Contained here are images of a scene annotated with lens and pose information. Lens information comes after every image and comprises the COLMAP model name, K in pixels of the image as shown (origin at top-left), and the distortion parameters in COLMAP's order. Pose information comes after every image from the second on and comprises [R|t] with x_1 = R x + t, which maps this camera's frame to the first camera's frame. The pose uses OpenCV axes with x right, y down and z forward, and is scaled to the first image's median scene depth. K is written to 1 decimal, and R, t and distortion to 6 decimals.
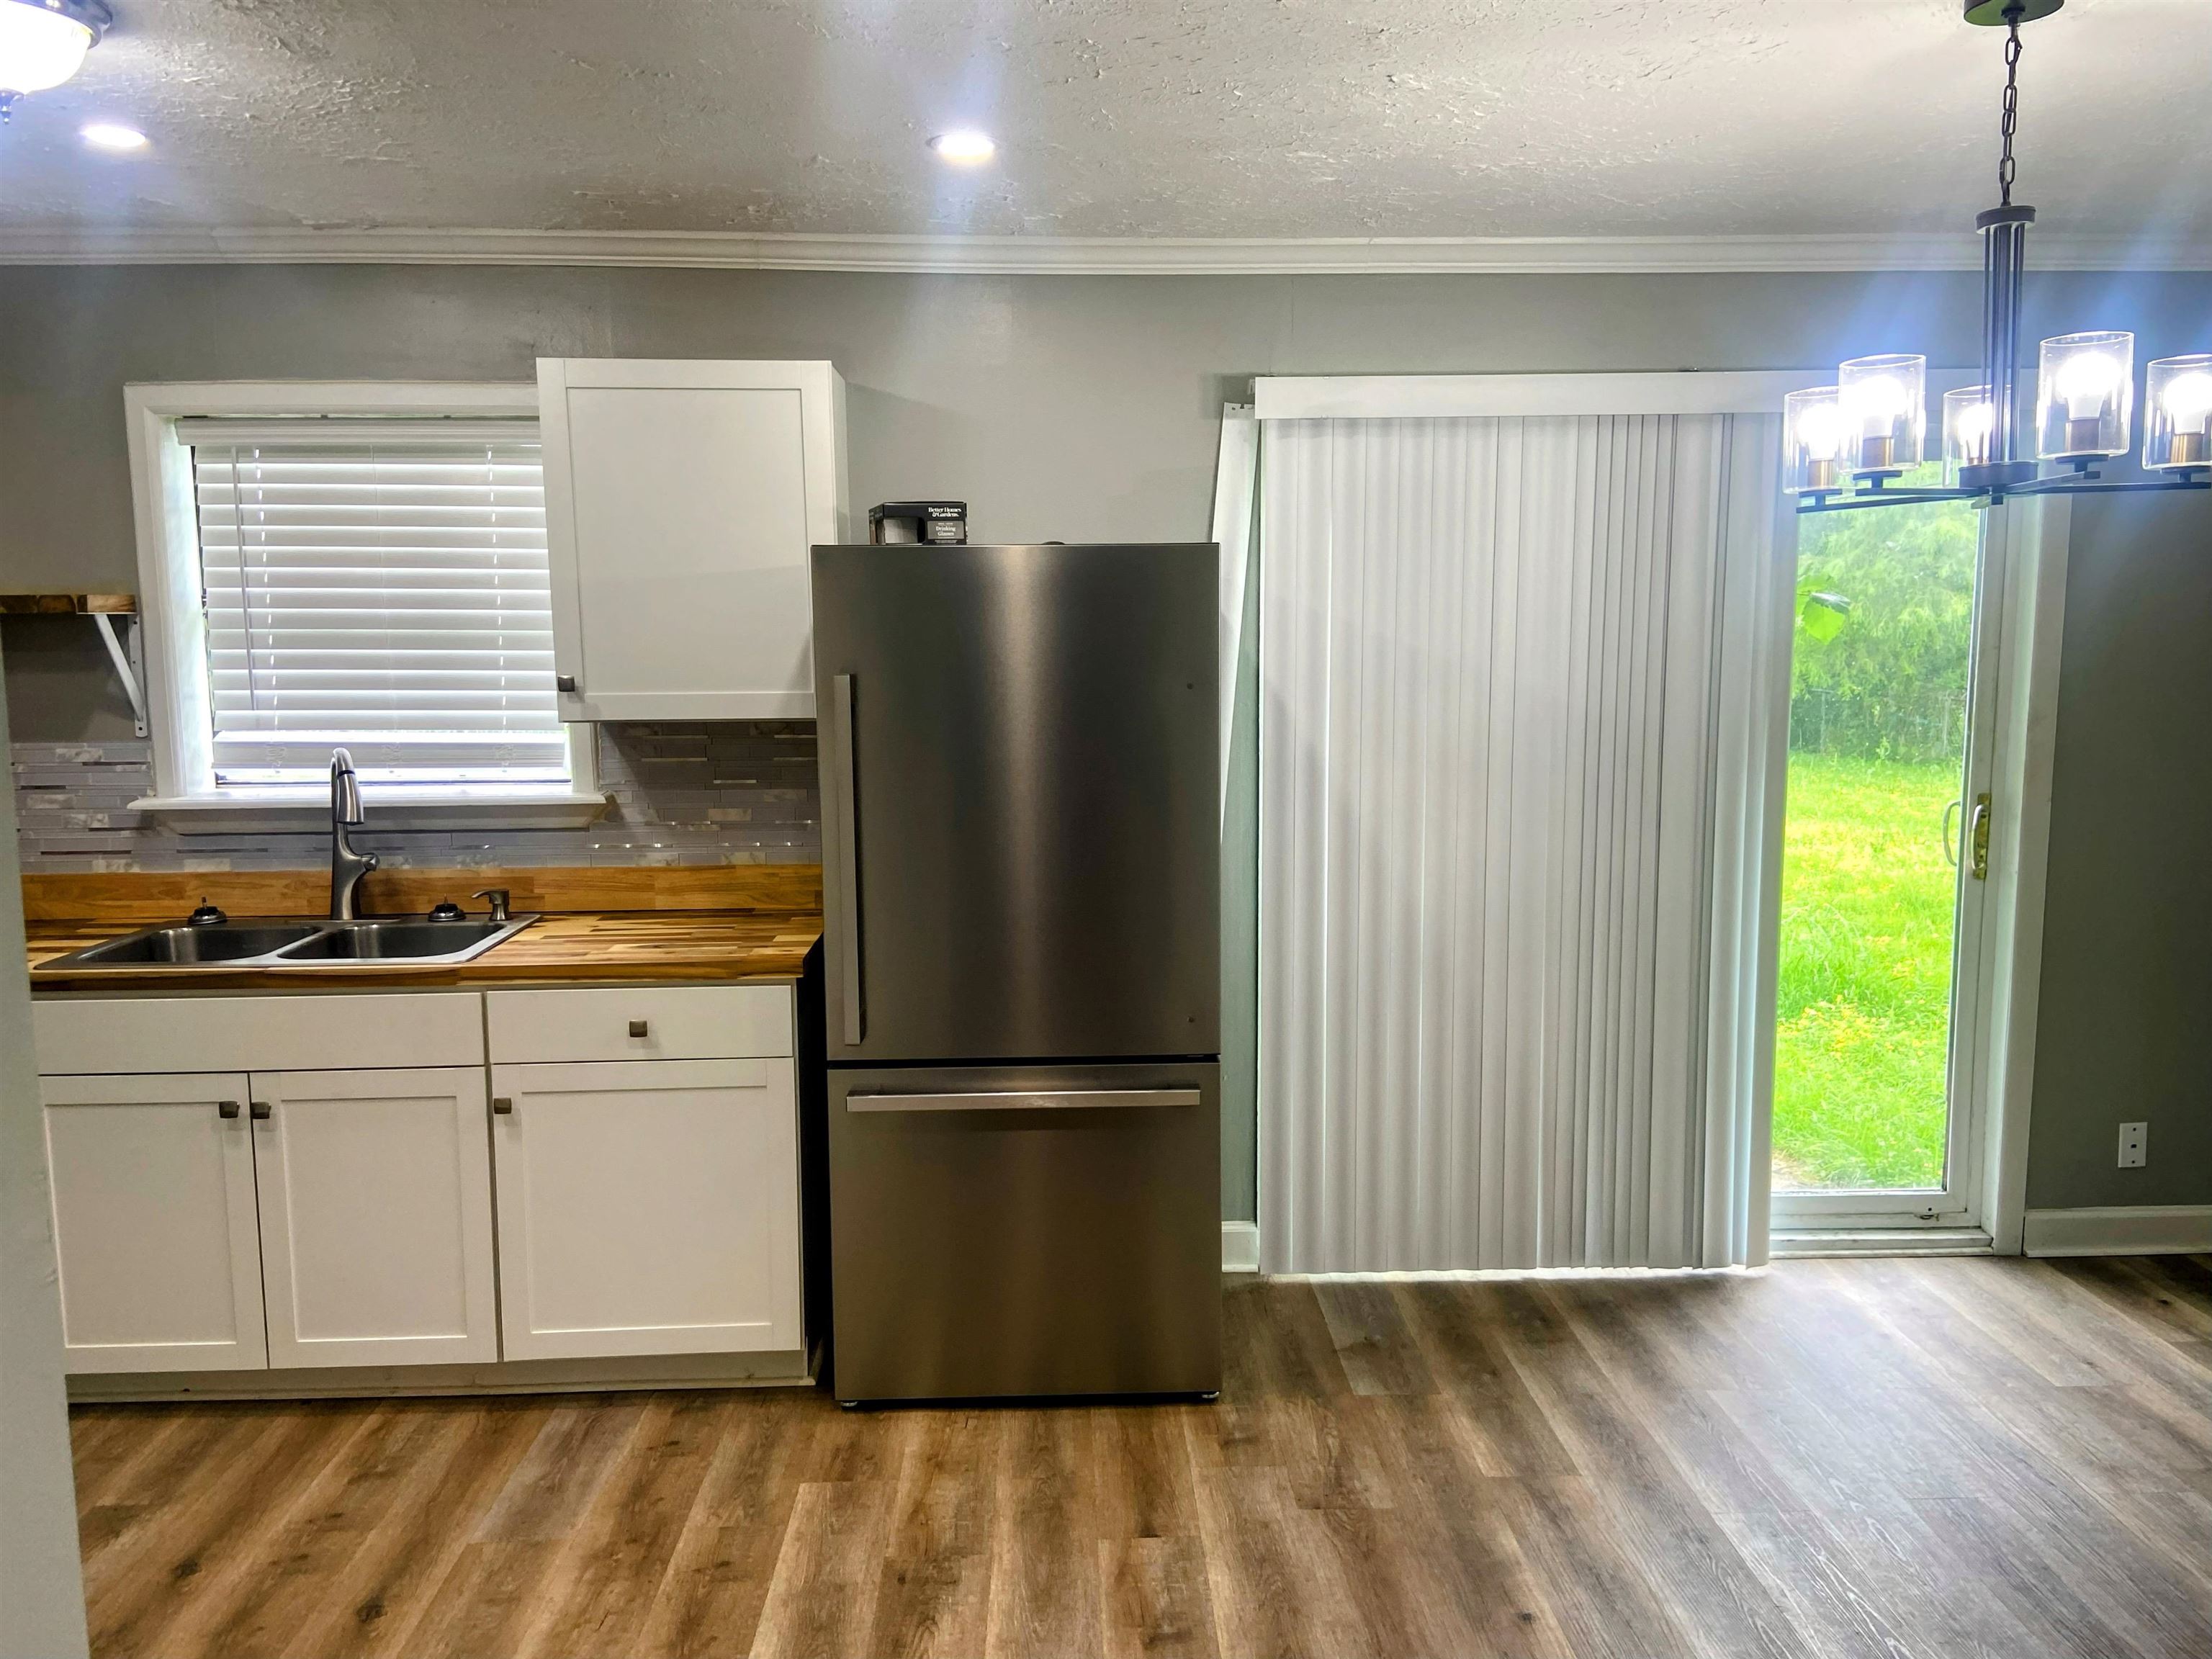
lens RADIAL K [[1664.4, 0, 1112.3], [0, 1664.4, 830.4], [0, 0, 1]] dist [0.114348, -0.138859]
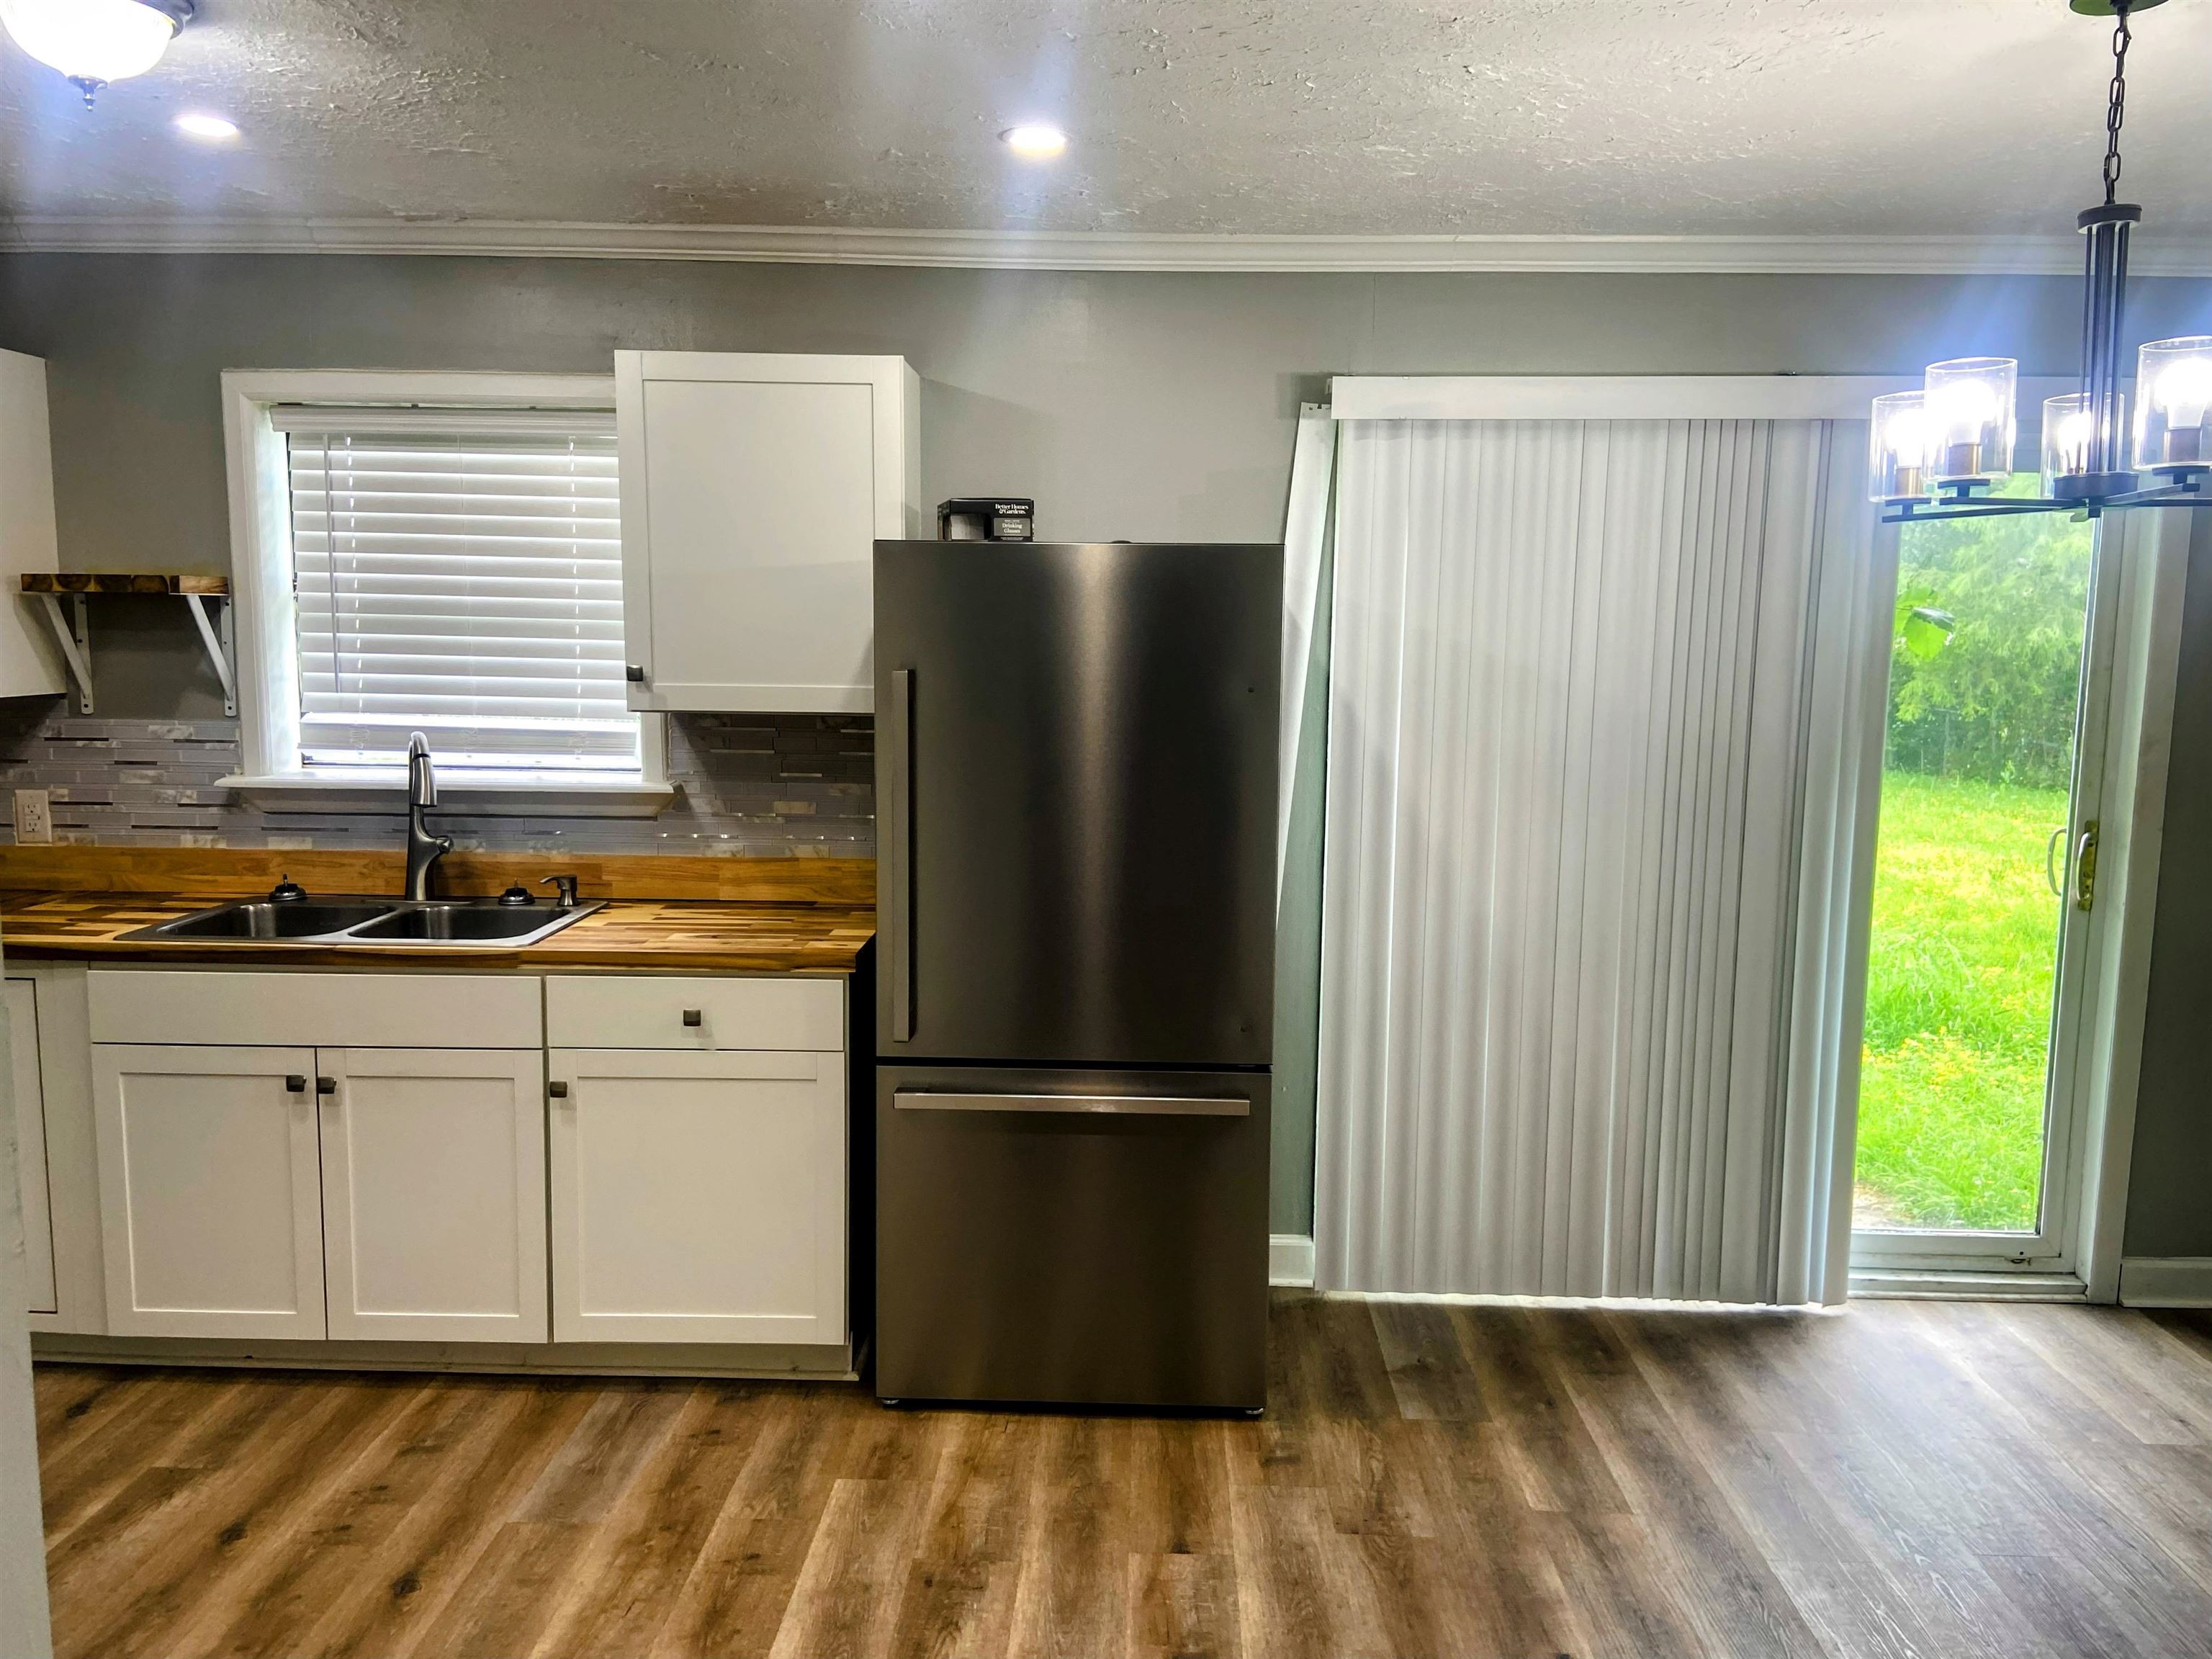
lens RADIAL K [[1664.4, 0, 1110.2], [0, 1664.4, 832.4], [0, 0, 1]] dist [0.114348, -0.138859]
pose [[0.997785, 0.028180, -0.060259, 0.024768], [-0.028193, 0.999602, 0.000638, -0.000656], [0.060253, 0.001062, 0.998183, 0.012959]]
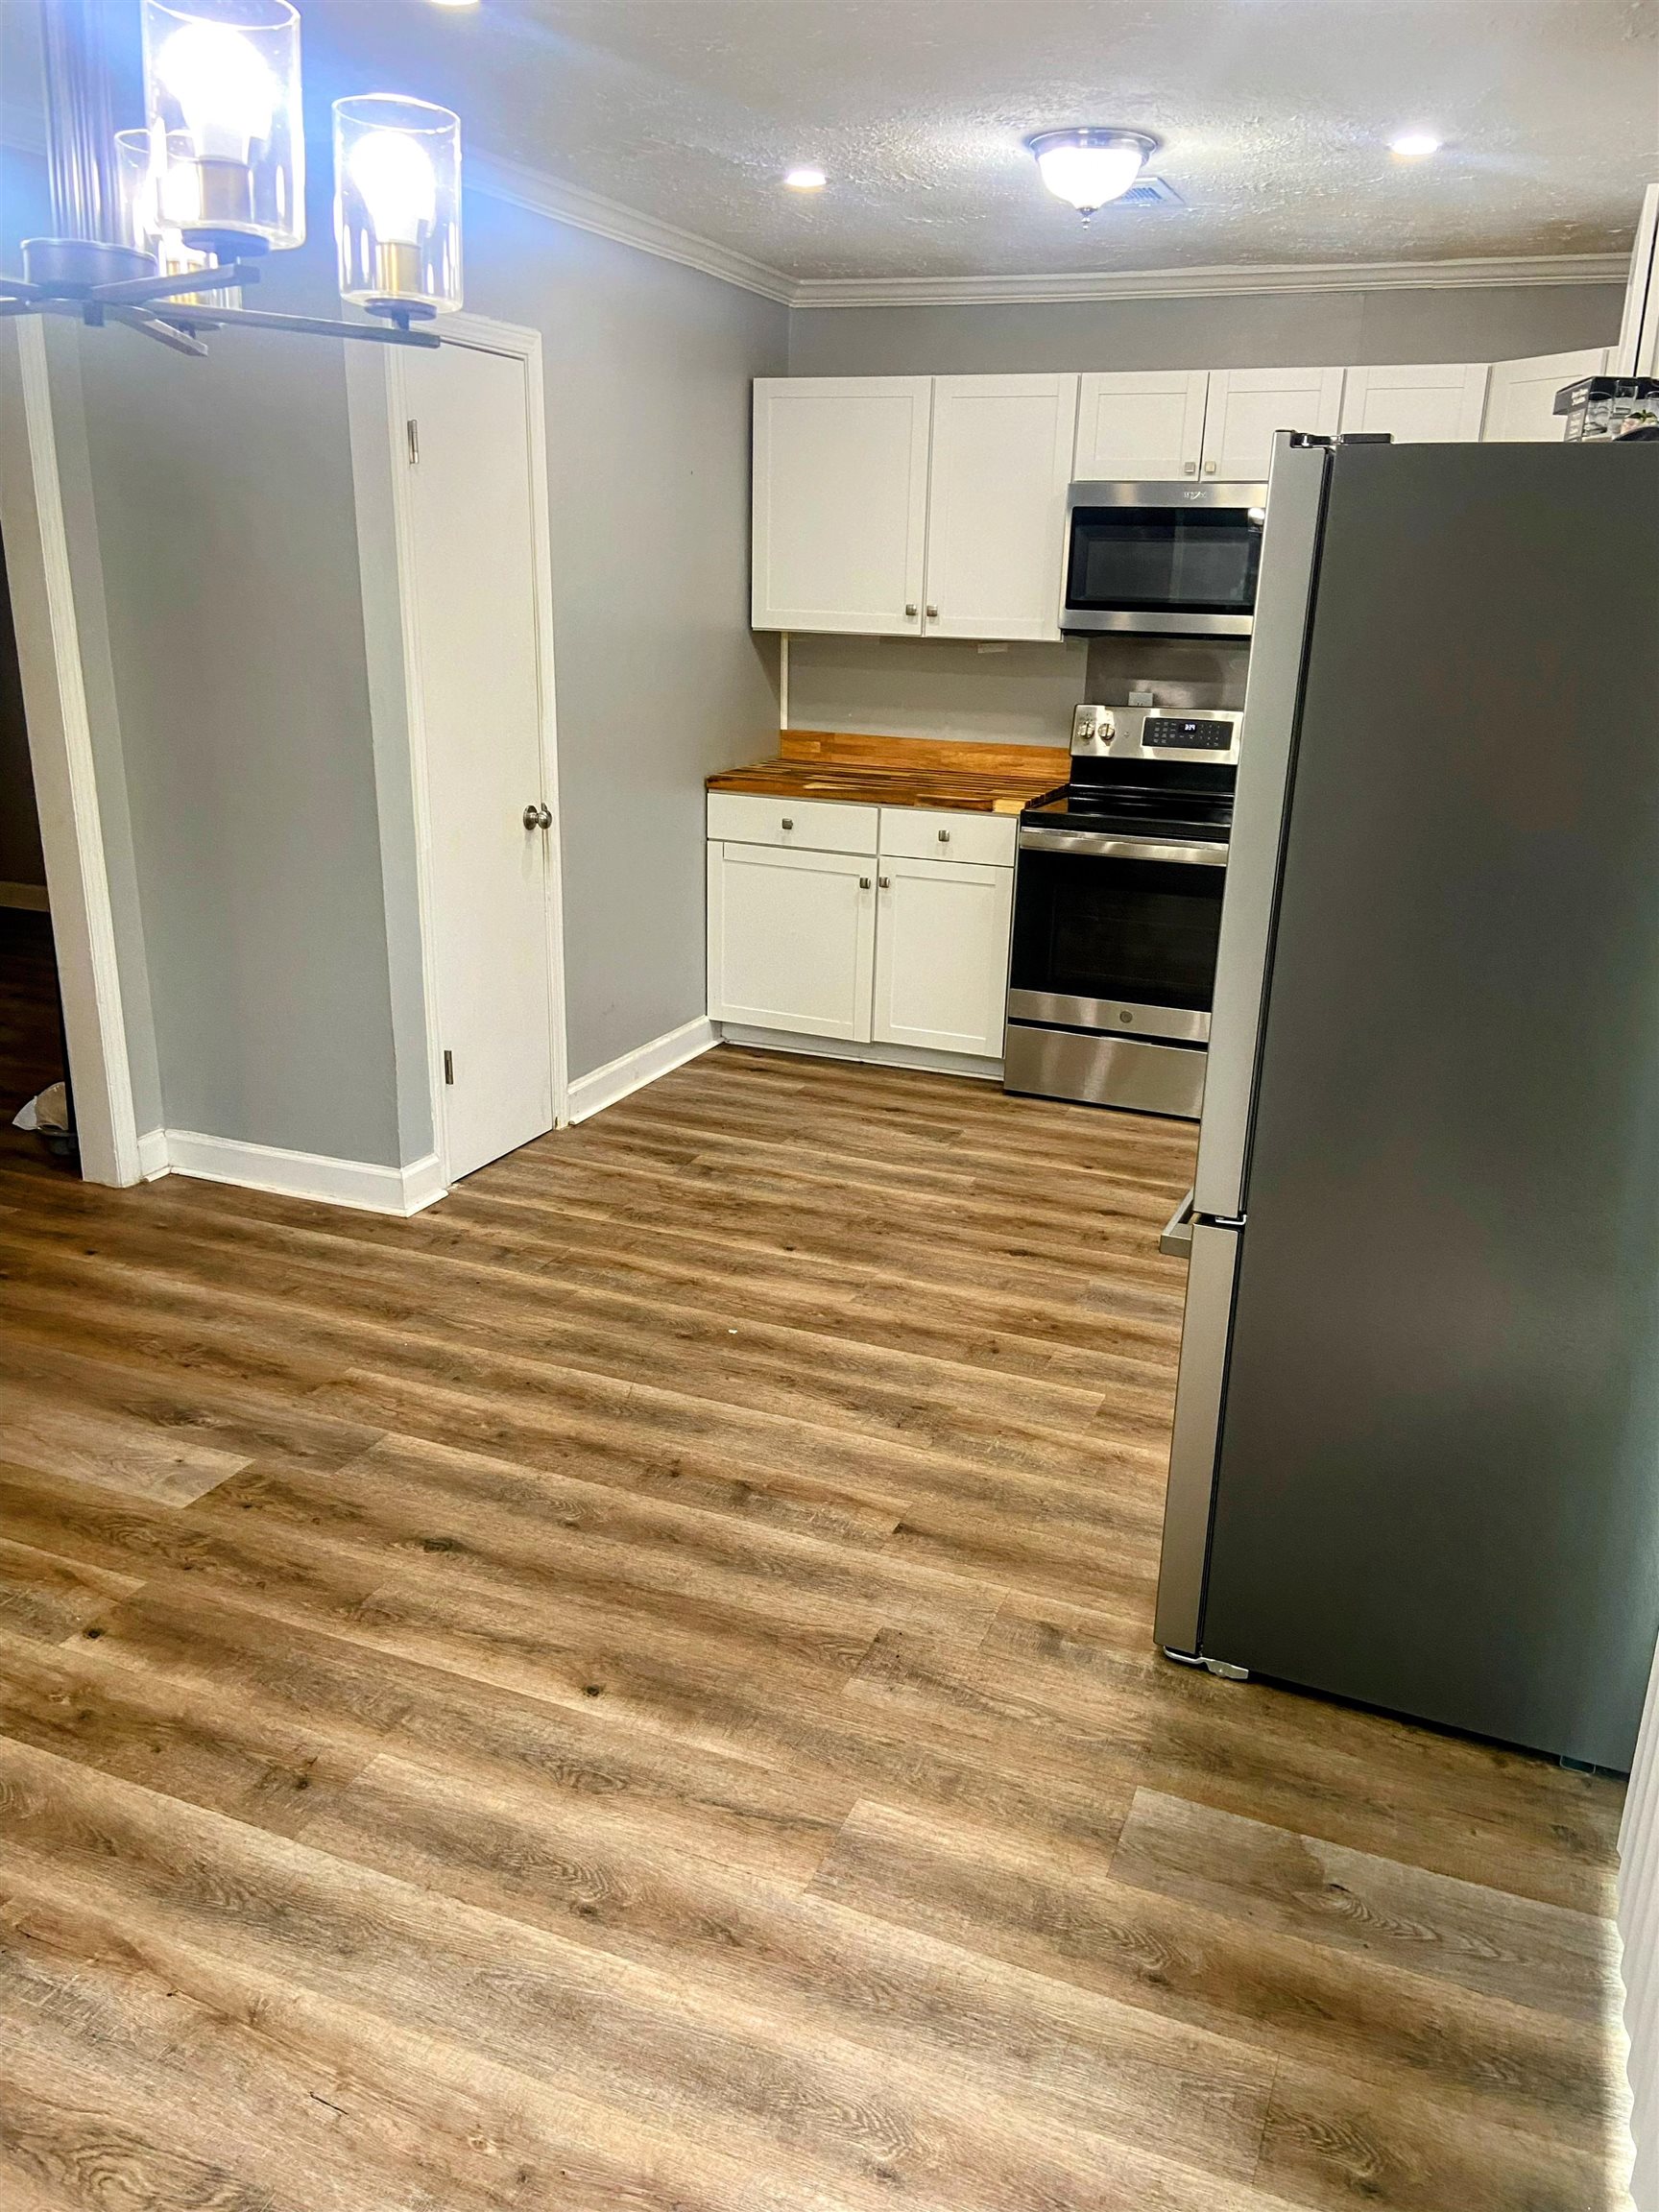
lens RADIAL K [[1664.4, 0, 846.1], [0, 1664.4, 1085.7], [0, 0, 1]] dist [0.114348, -0.138859]
pose [[-0.410865, 0.263905, -0.872665, 0.724526], [-0.132966, 0.929608, 0.343728, -0.138657], [0.901948, 0.257261, -0.346853, 1.096539]]
